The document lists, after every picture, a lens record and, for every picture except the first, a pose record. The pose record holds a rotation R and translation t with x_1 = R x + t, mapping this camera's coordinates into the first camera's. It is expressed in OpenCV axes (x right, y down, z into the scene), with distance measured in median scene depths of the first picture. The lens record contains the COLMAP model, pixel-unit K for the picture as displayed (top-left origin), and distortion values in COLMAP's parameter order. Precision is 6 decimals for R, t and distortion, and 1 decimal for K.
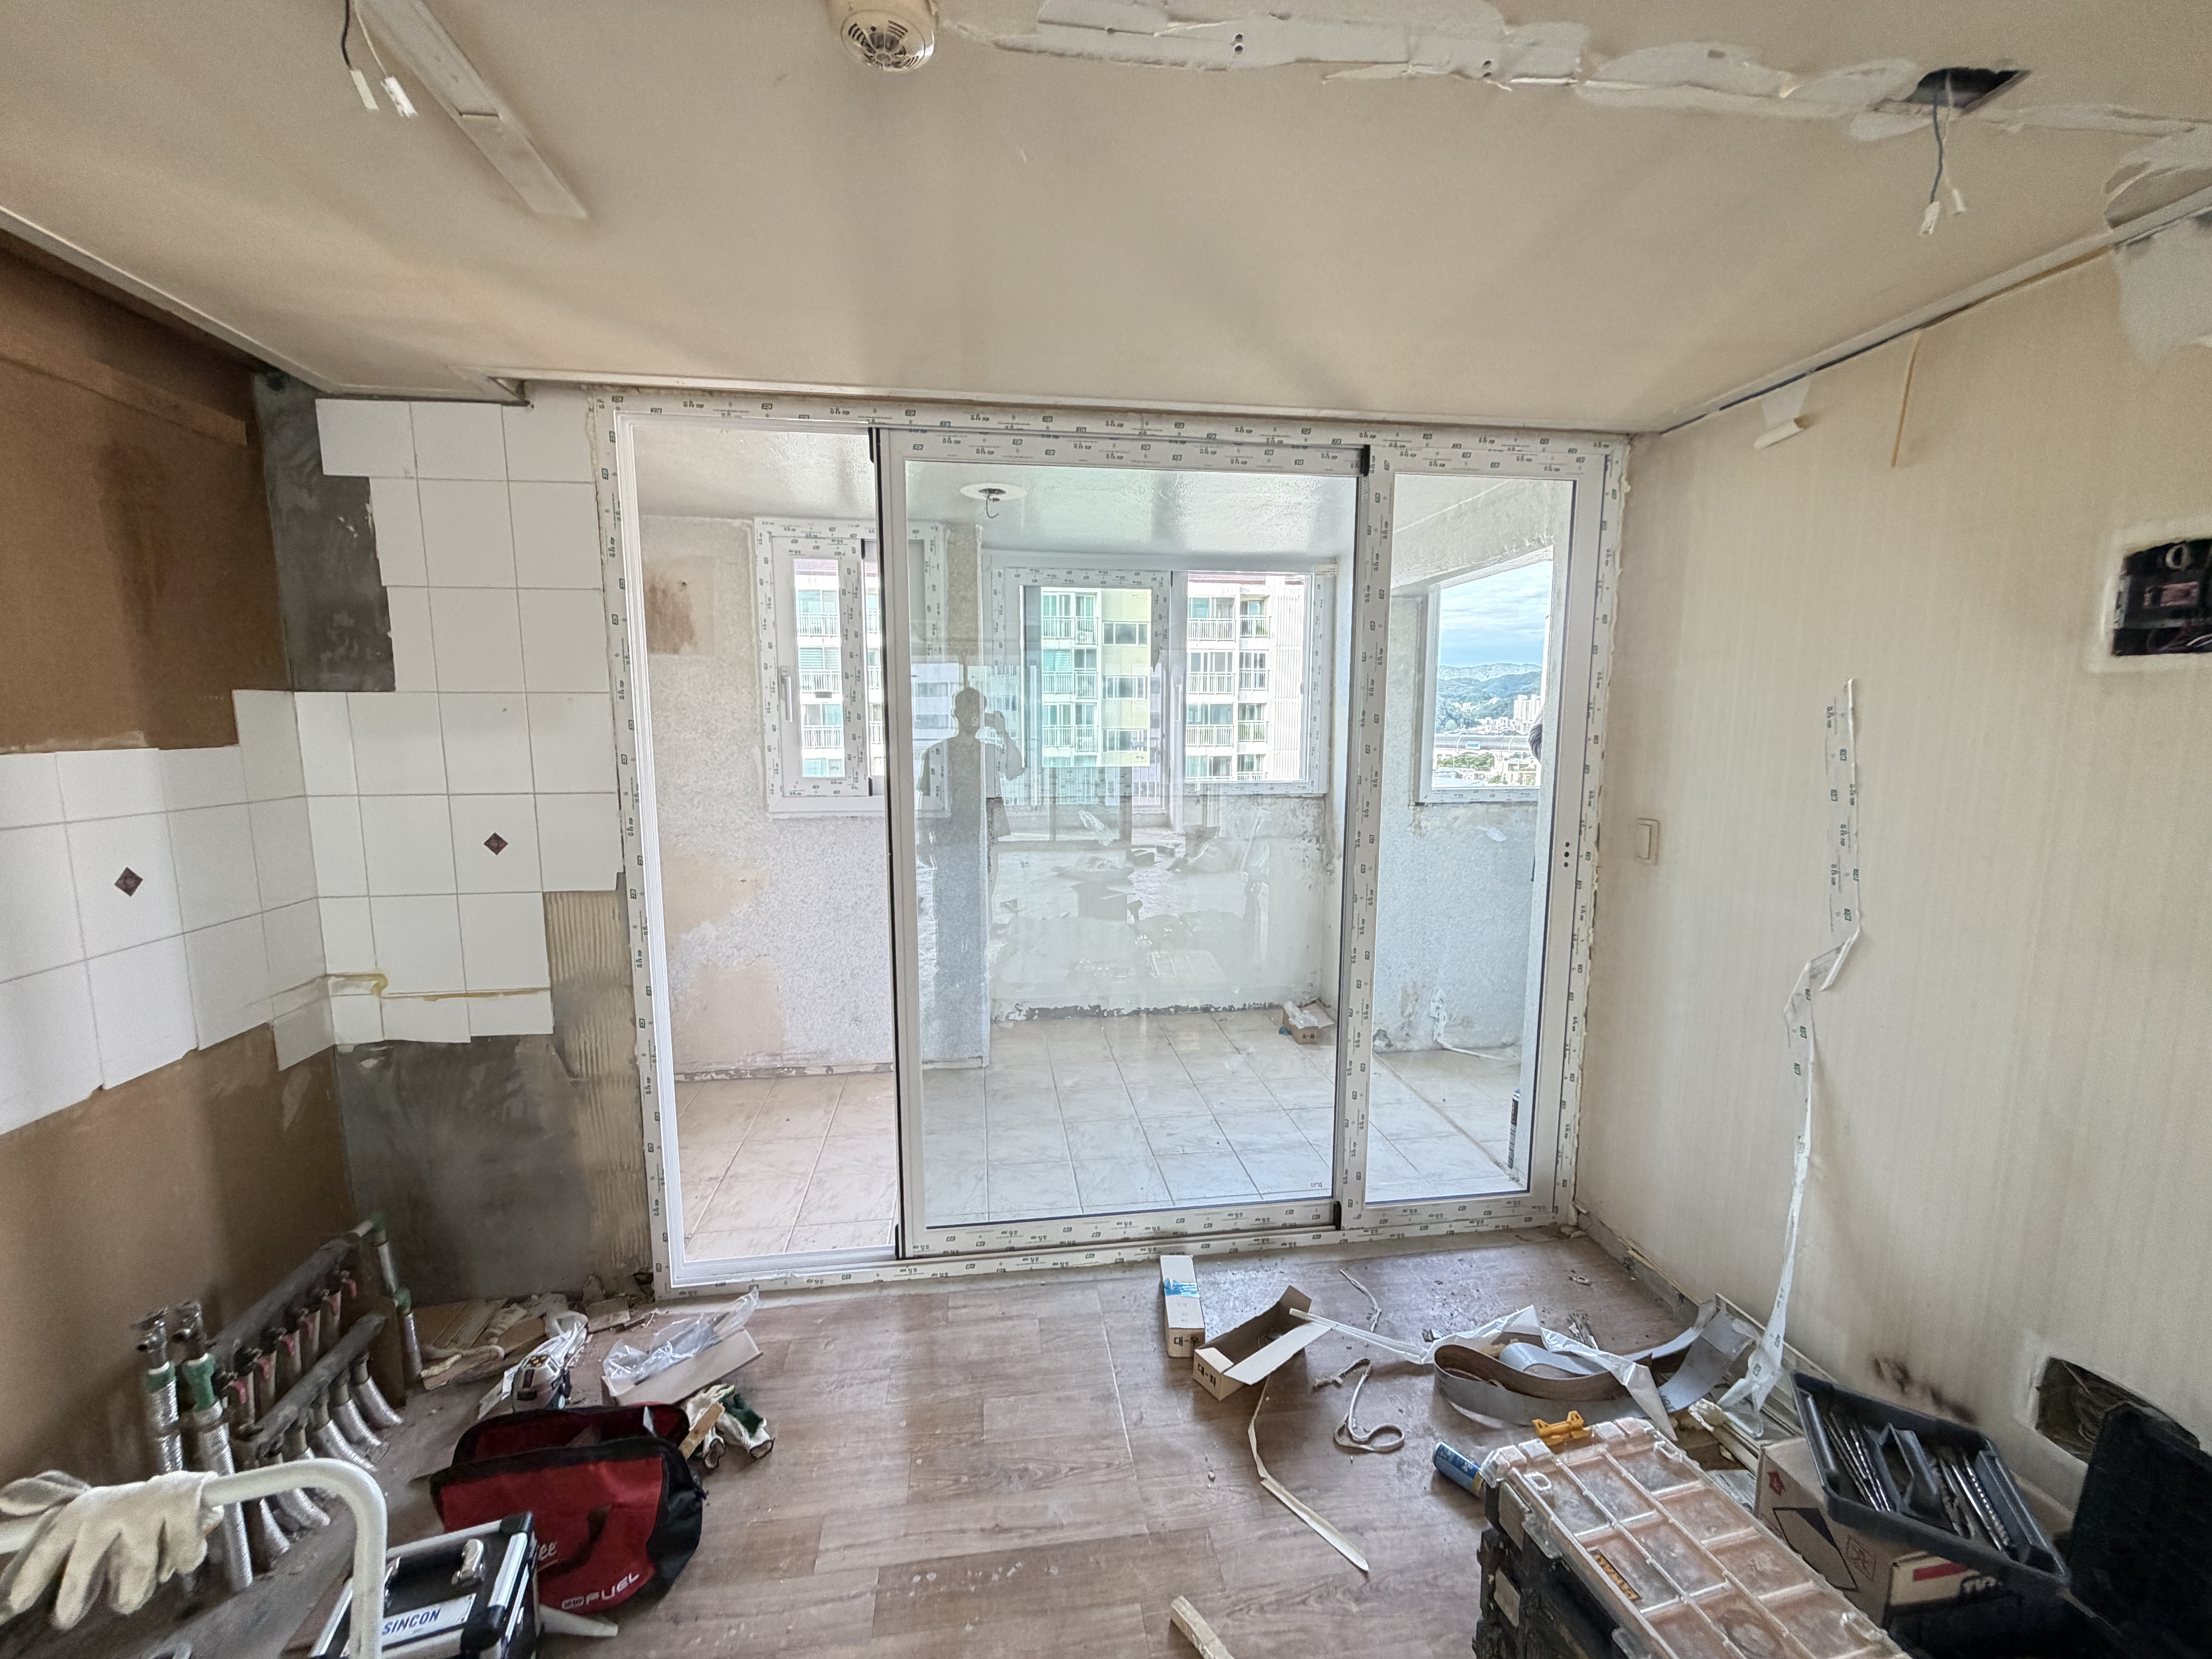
lens RADIAL K [[879.2, 0, 1086.8], [0, 879.2, 827.8], [0, 0, 1]] dist [0.001473, 0.000167]
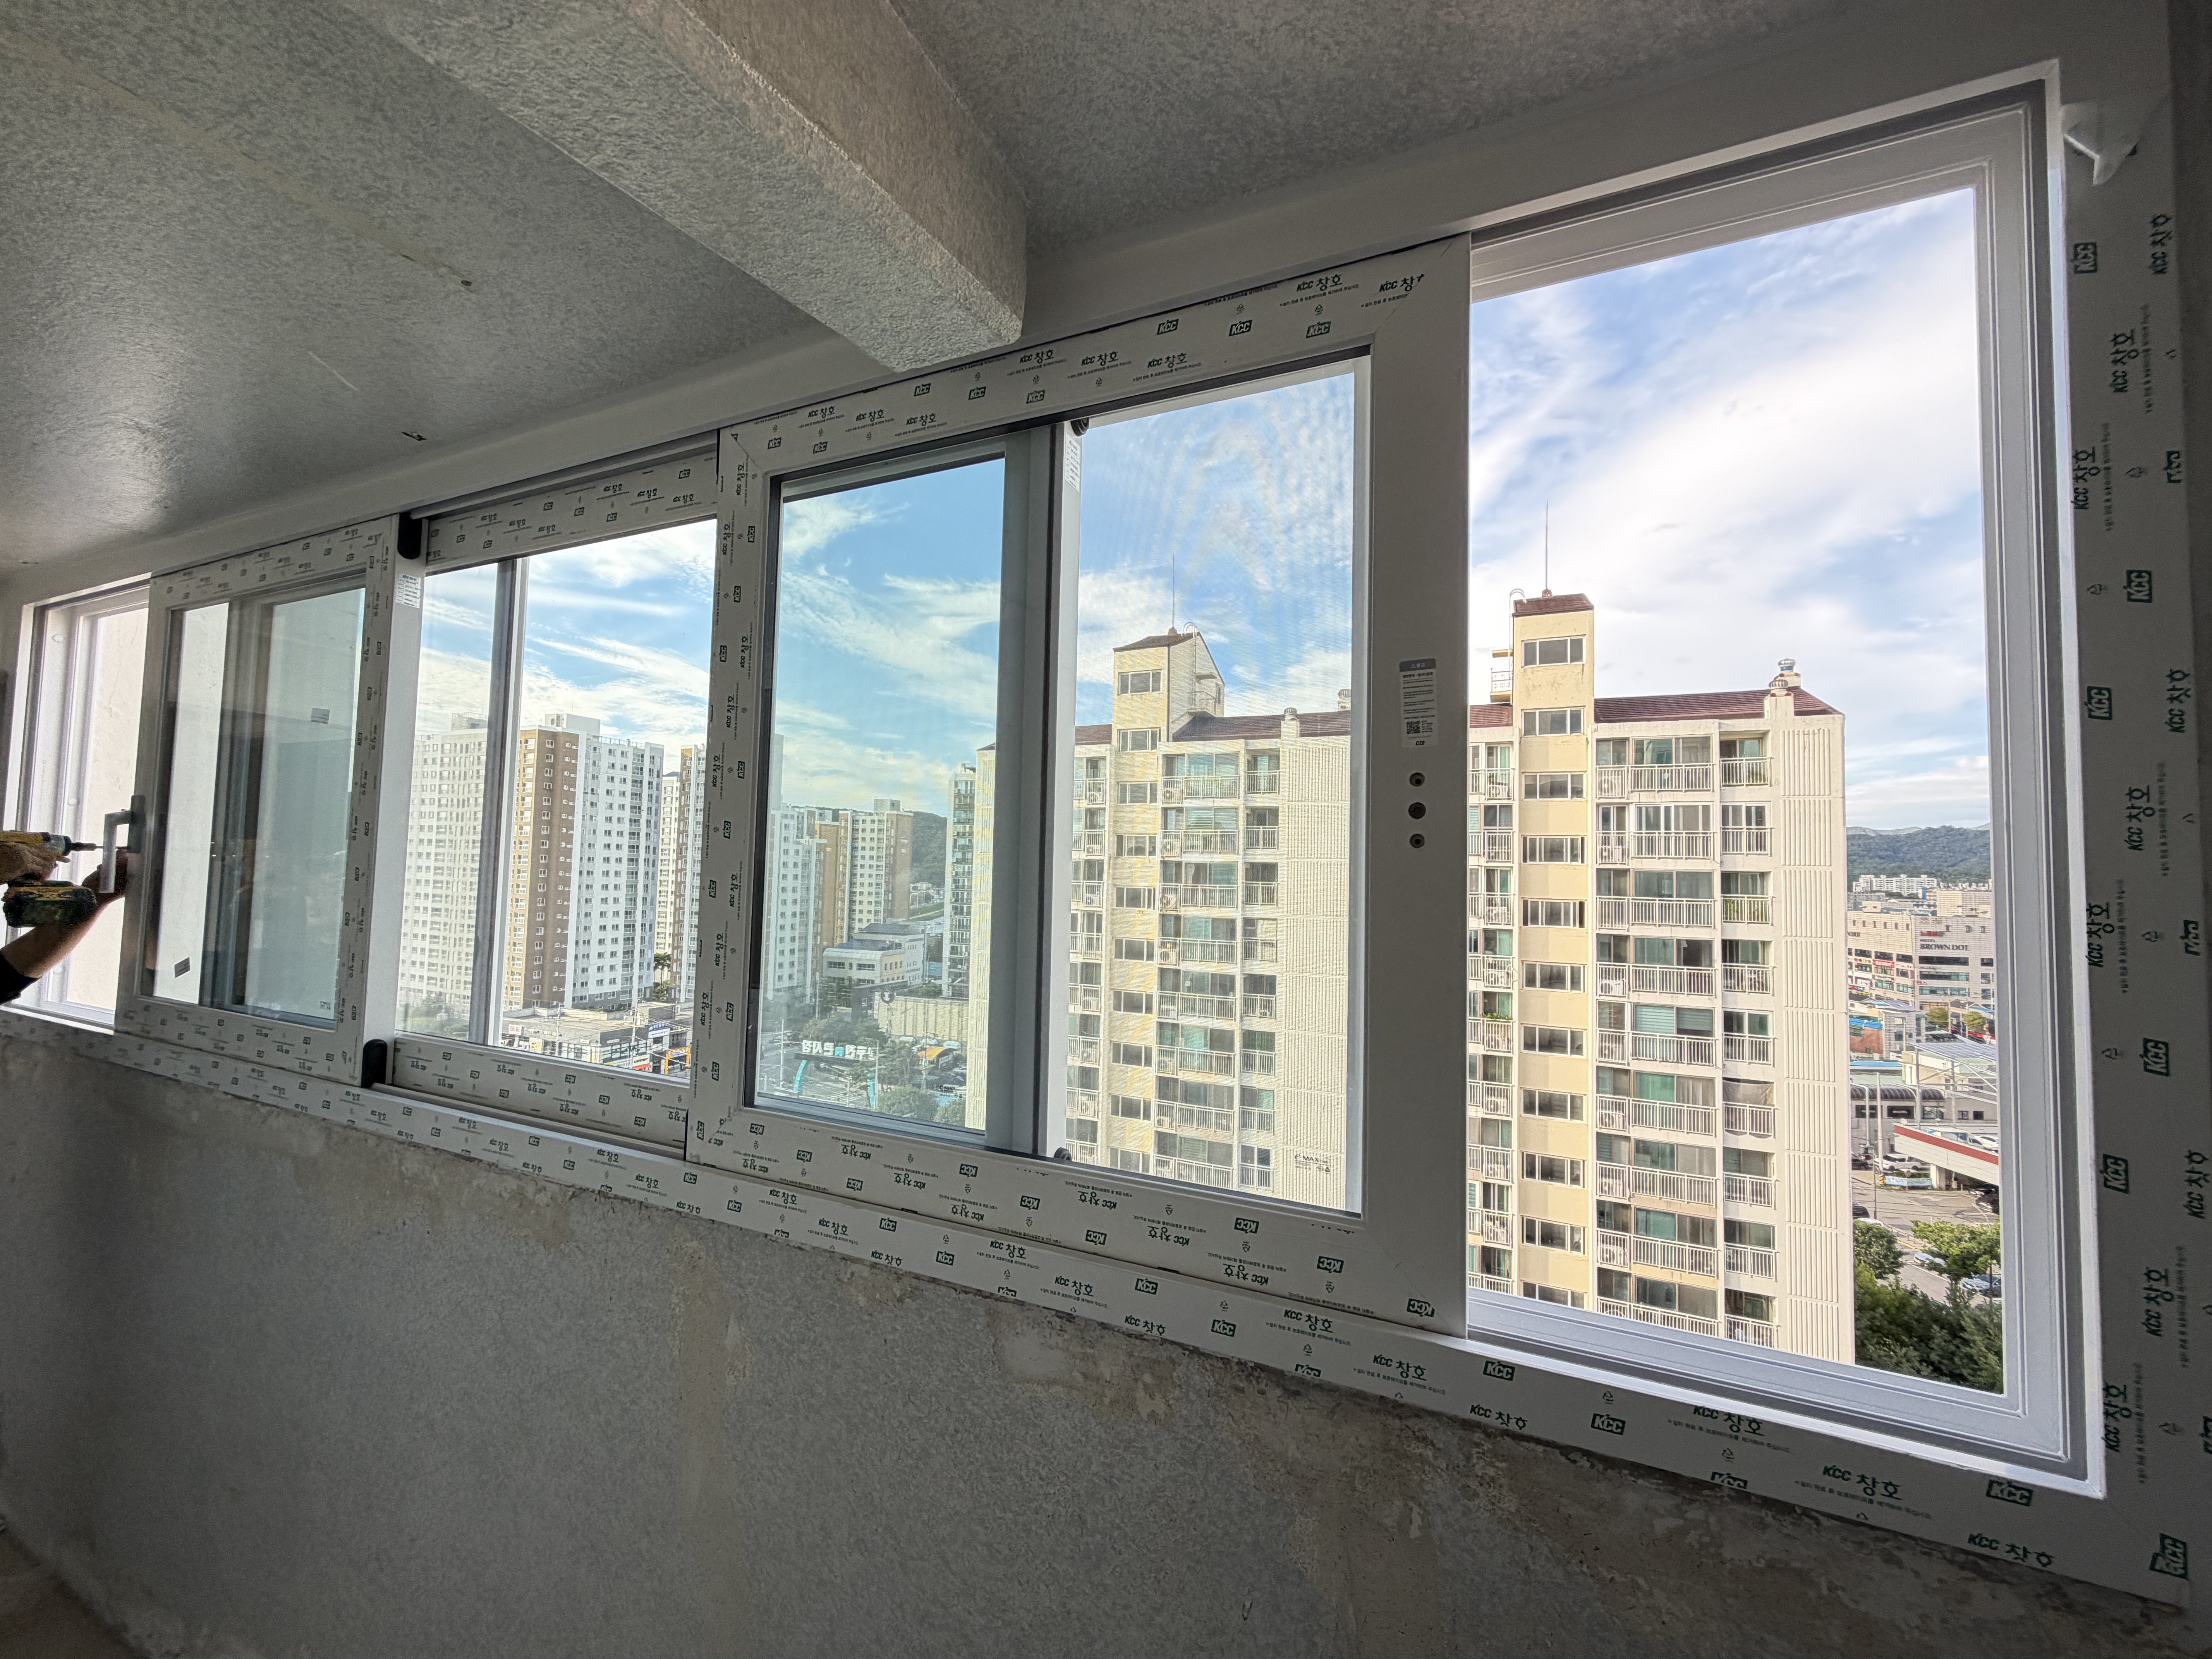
lens RADIAL K [[879.2, 0, 1105.7], [0, 879.2, 829.9], [0, 0, 1]] dist [0.001473, 0.000167]
pose [[0.840060, -0.001423, -0.542492, 0.143056], [-0.095682, 0.983931, -0.150747, -0.012798], [0.533989, 0.178544, 0.826424, 0.088066]]
